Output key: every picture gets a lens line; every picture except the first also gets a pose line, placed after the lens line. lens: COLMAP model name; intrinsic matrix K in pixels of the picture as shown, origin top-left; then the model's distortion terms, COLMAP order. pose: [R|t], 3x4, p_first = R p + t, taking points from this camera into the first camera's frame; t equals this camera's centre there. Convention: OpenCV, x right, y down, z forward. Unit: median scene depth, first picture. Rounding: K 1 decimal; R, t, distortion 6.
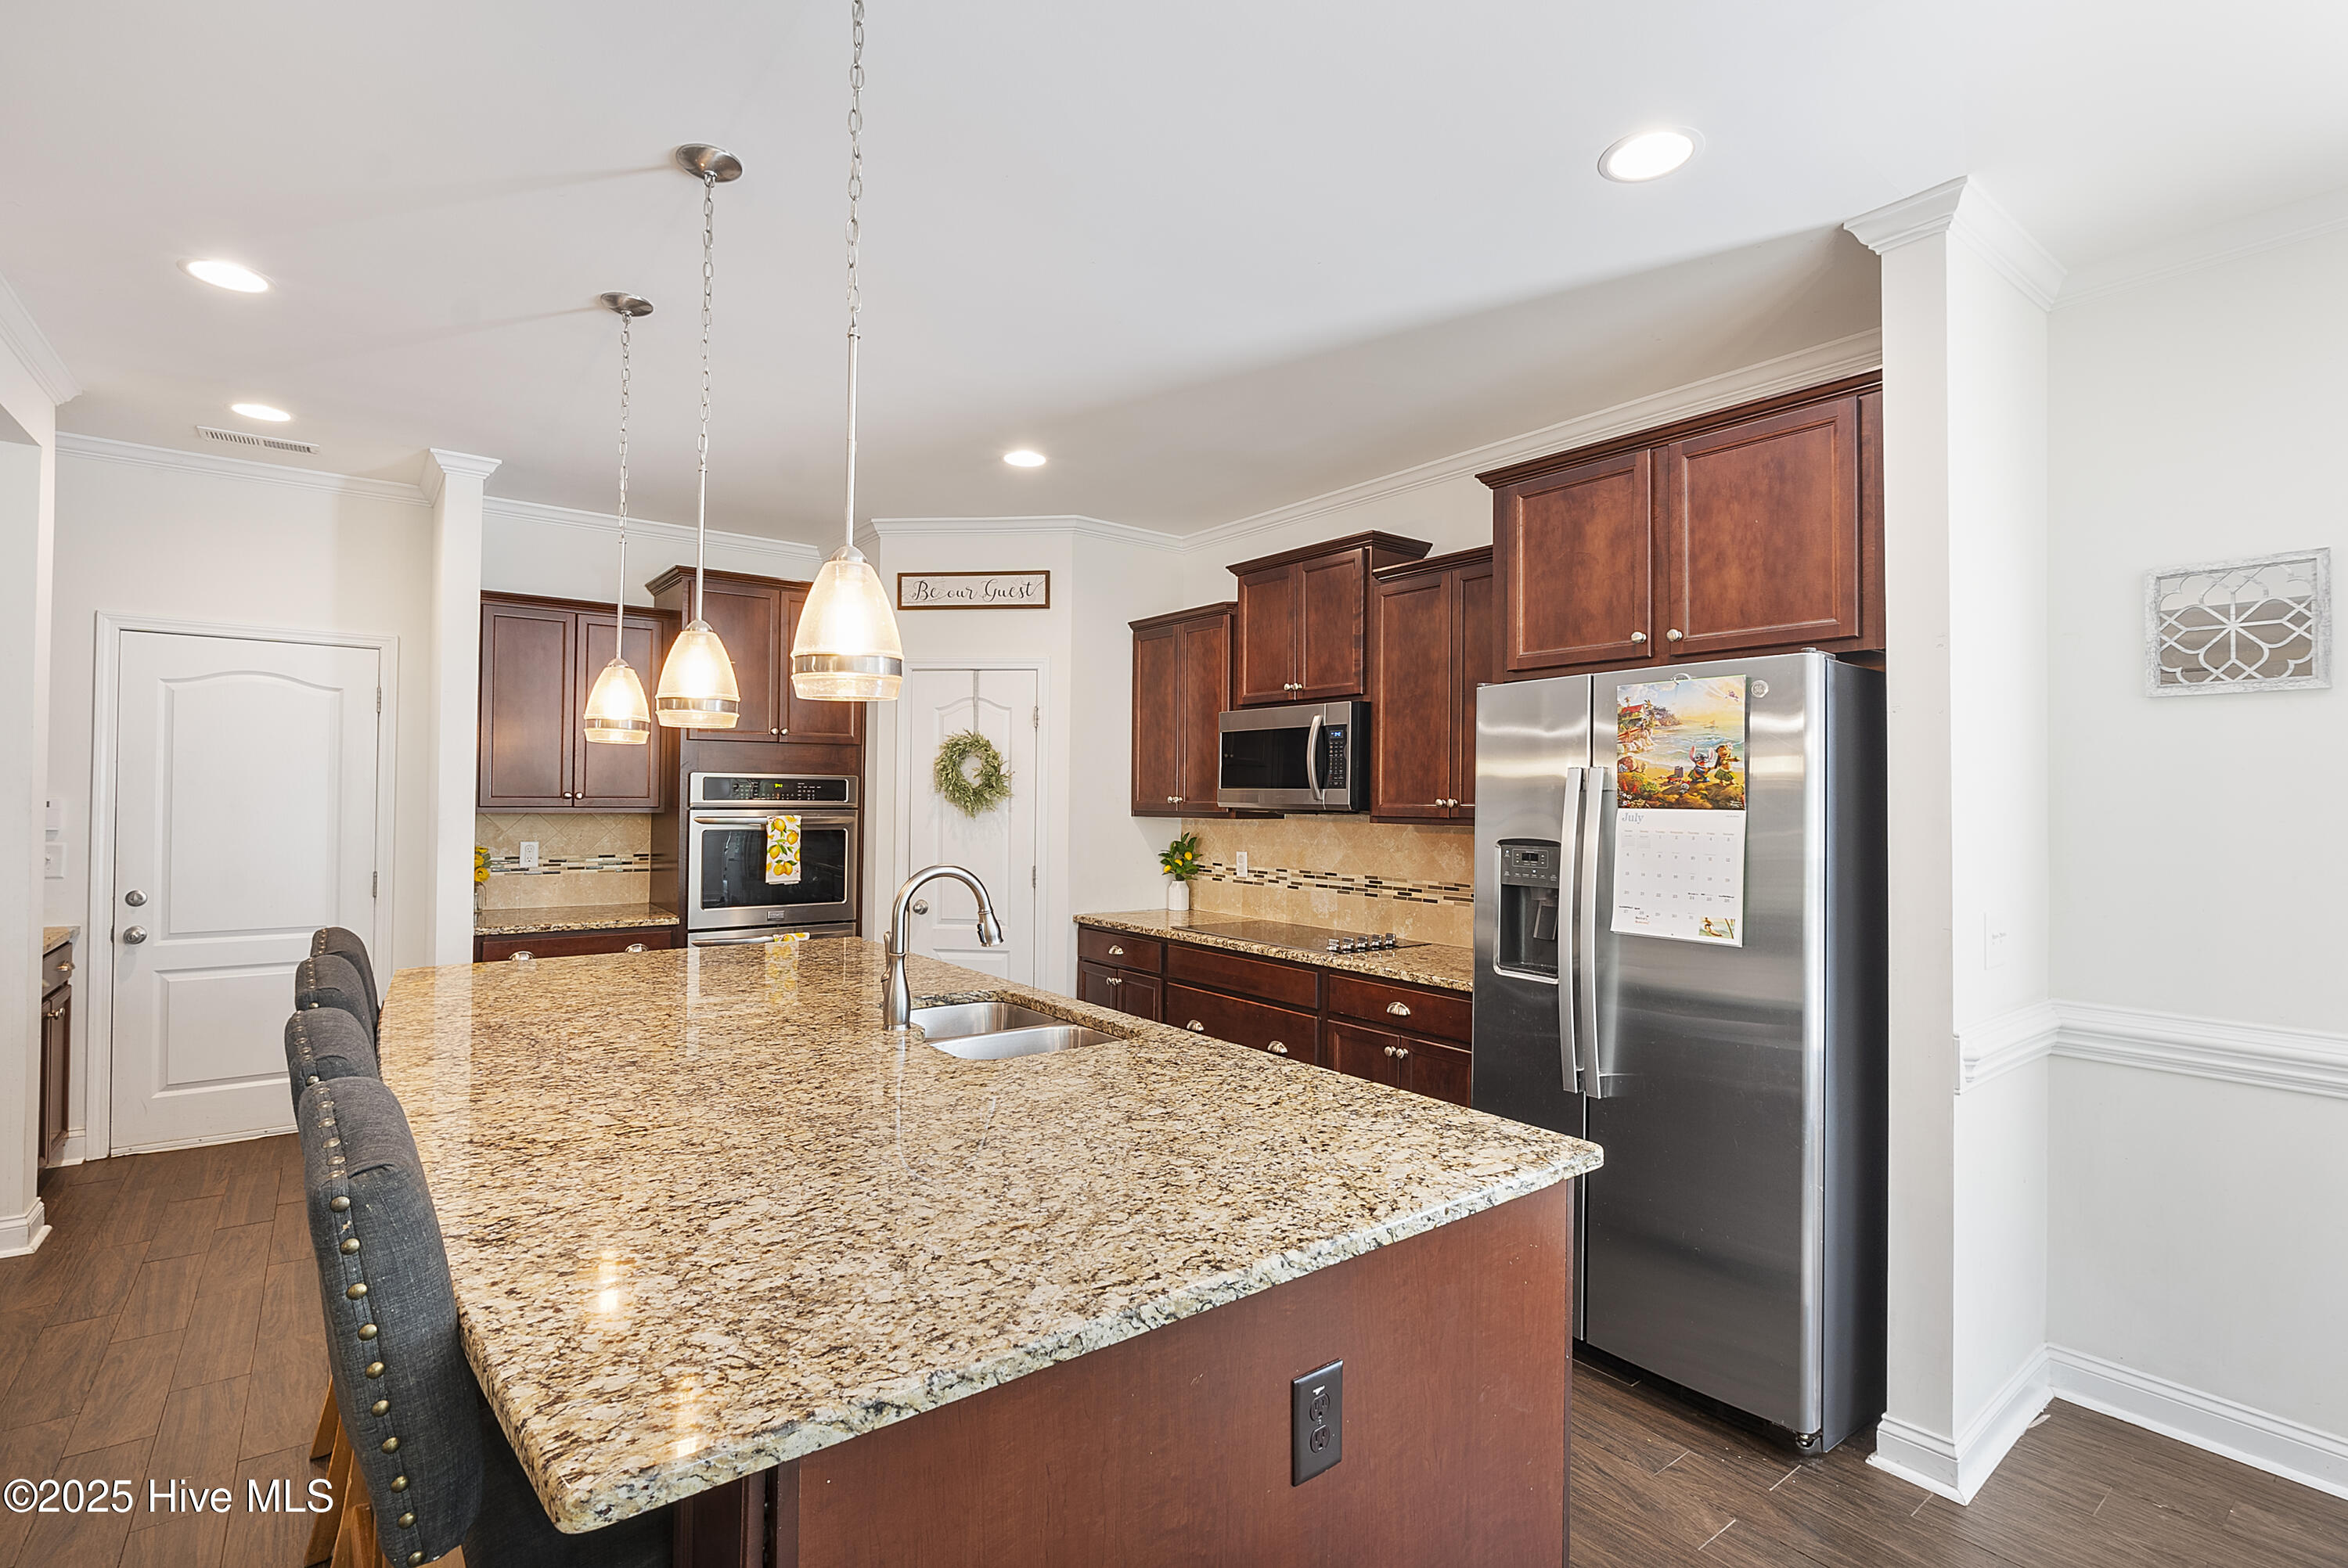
lens RADIAL K [[1084.4, 0, 1167.8], [0, 1084.4, 775.2], [0, 0, 1]] dist [-0.004555, -0.000517]
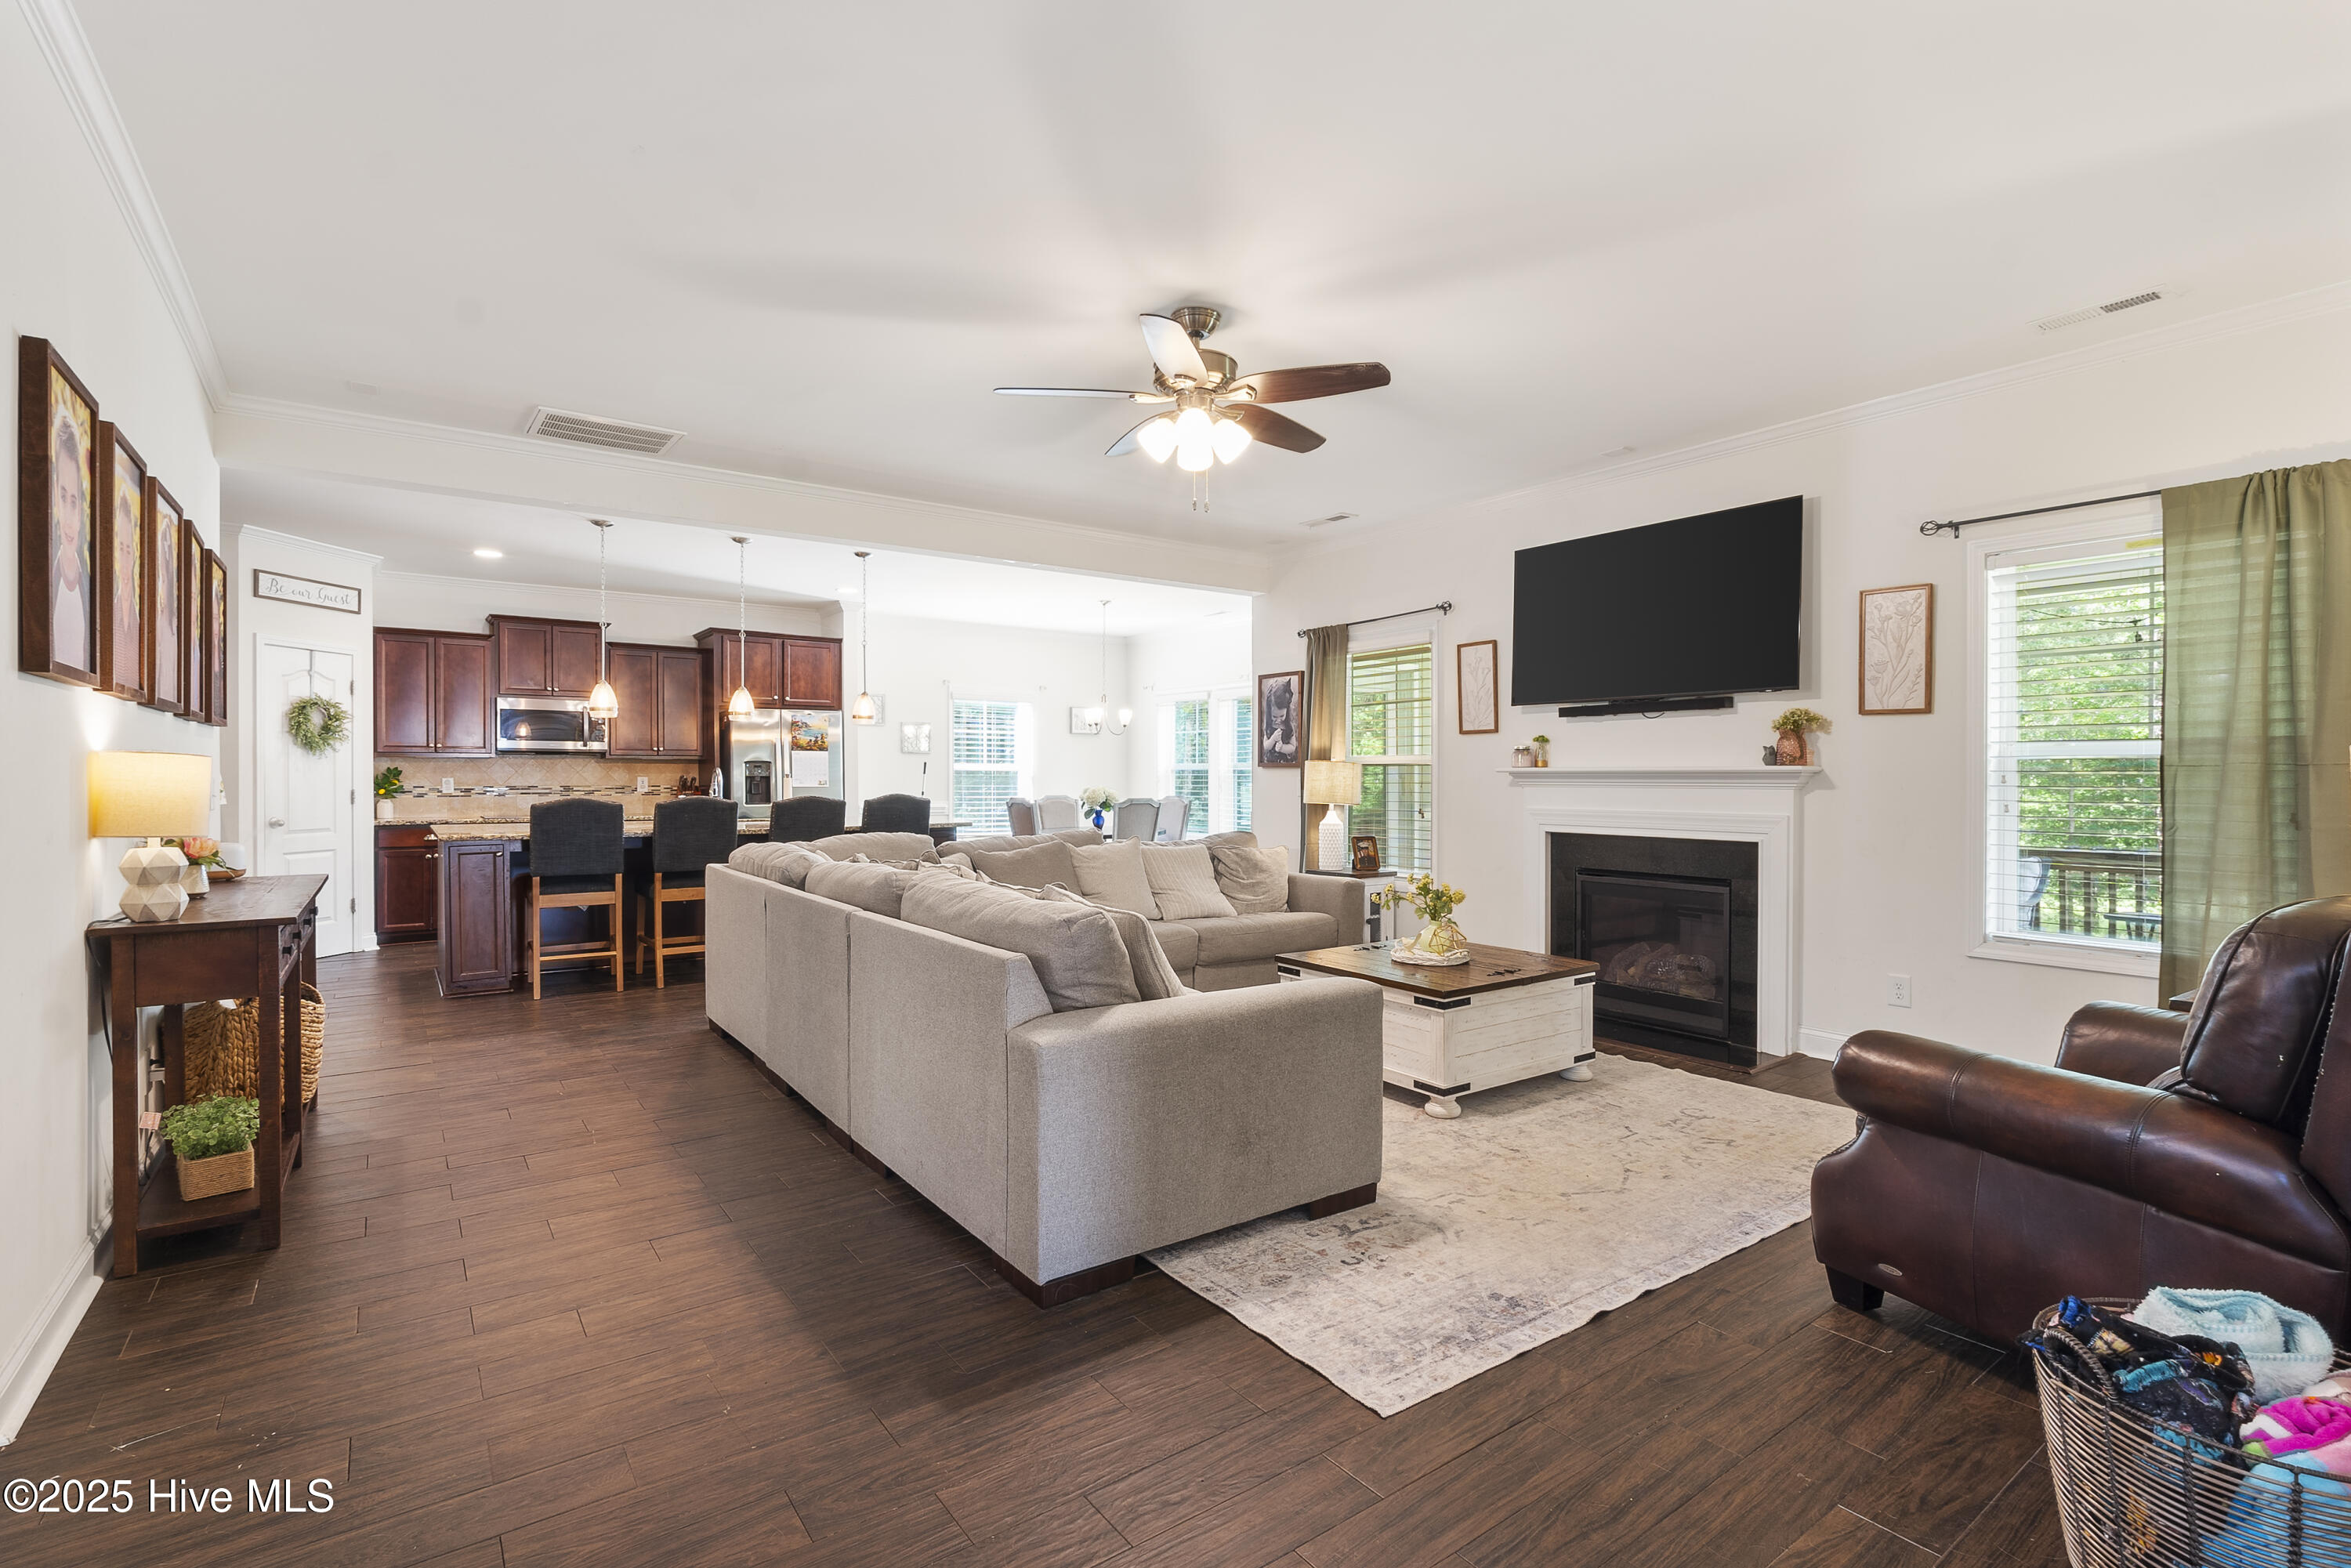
lens RADIAL K [[1085.9, 0, 1169.3], [0, 1085.9, 775.2], [0, 0, 1]] dist [-0.004555, -0.000517]
pose [[0.025787, -0.013601, 0.999575, -2.729926], [-0.024607, 0.999596, 0.014236, 0.027834], [-0.999365, -0.024963, 0.025442, -0.248270]]
